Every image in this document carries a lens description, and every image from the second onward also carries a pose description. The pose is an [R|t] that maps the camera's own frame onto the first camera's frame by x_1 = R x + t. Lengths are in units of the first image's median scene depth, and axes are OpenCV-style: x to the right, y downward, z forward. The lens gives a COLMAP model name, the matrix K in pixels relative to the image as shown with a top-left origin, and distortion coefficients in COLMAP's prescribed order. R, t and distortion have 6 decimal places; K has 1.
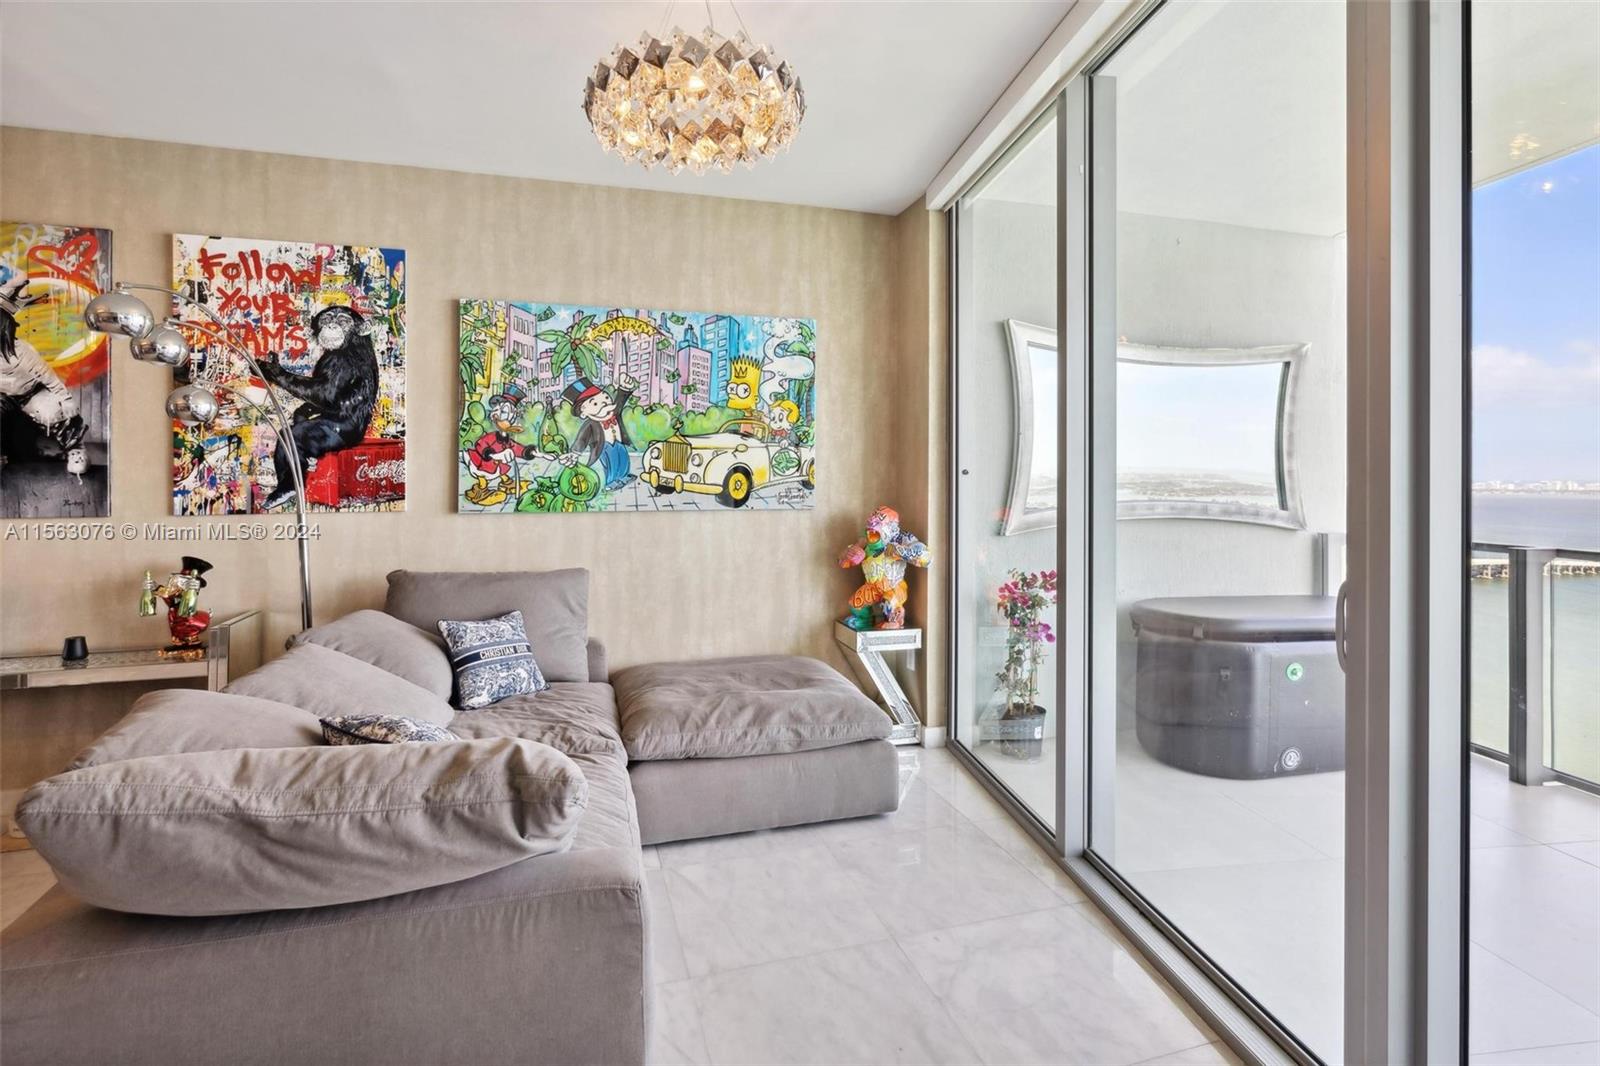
lens RADIAL K [[761.5, 0, 806.8], [0, 761.5, 477.2], [0, 0, 1]] dist [-0.006394, 0.000687]
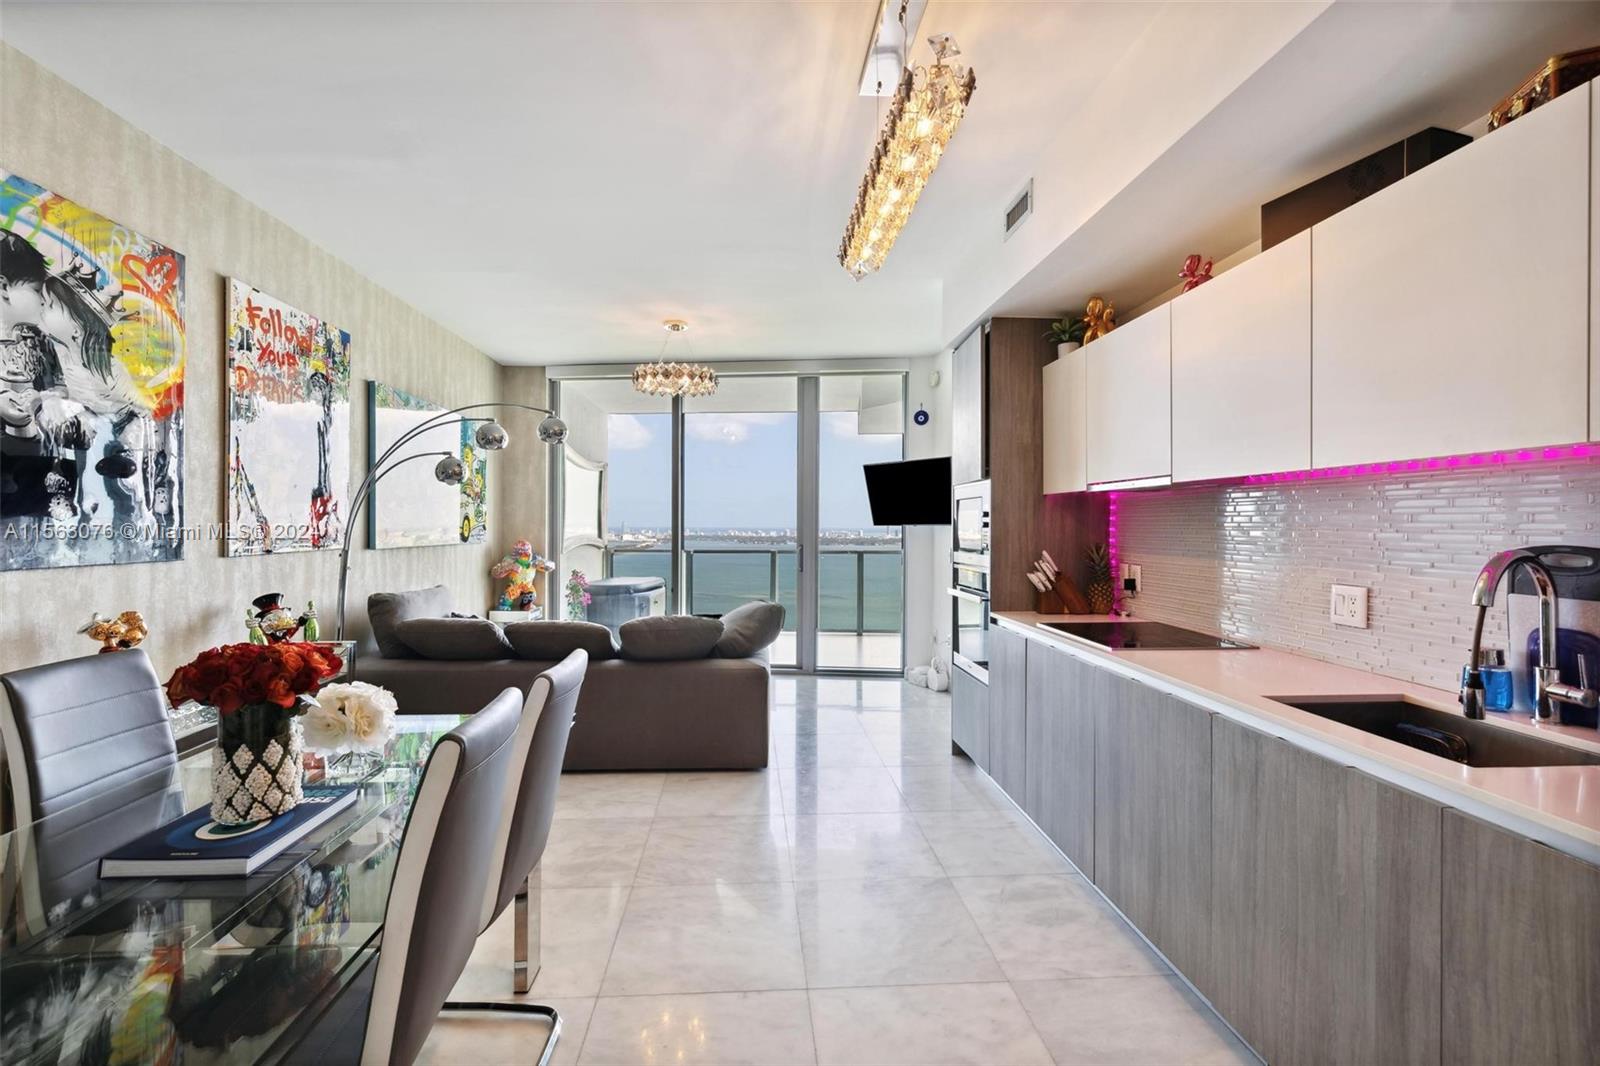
lens RADIAL K [[681.4, 0, 794.8], [0, 681.4, 543.9], [0, 0, 1]] dist [-0.001585, -0.000514]
pose [[0.216071, -0.020887, 0.976154, -1.478294], [-0.010775, 0.999659, 0.023775, 0.004037], [-0.976318, -0.015655, 0.215773, 0.061136]]
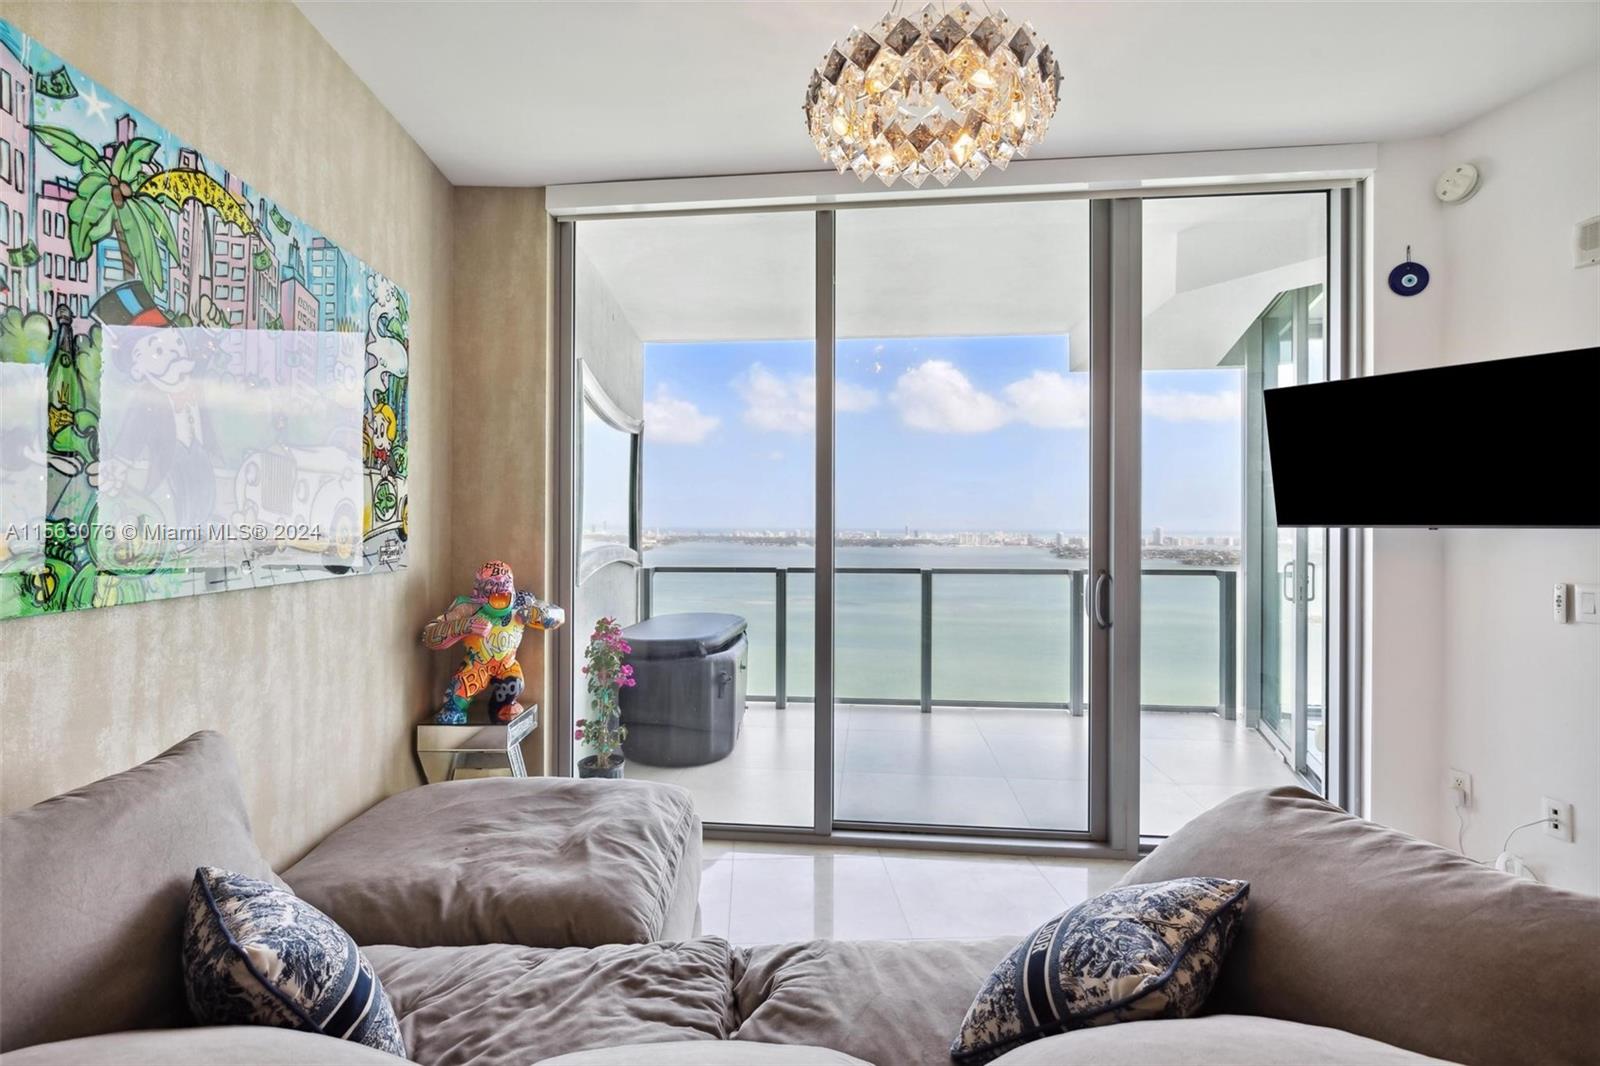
lens RADIAL K [[737.0, 0, 786.9], [0, 737.0, 536.0], [0, 0, 1]] dist [-0.008167, 0.000643]
pose [[0.239712, -0.009433, 0.970798, -0.647904], [-0.007430, 0.999906, 0.011550, 0.001632], [-0.970815, -0.009982, 0.239620, 0.601530]]
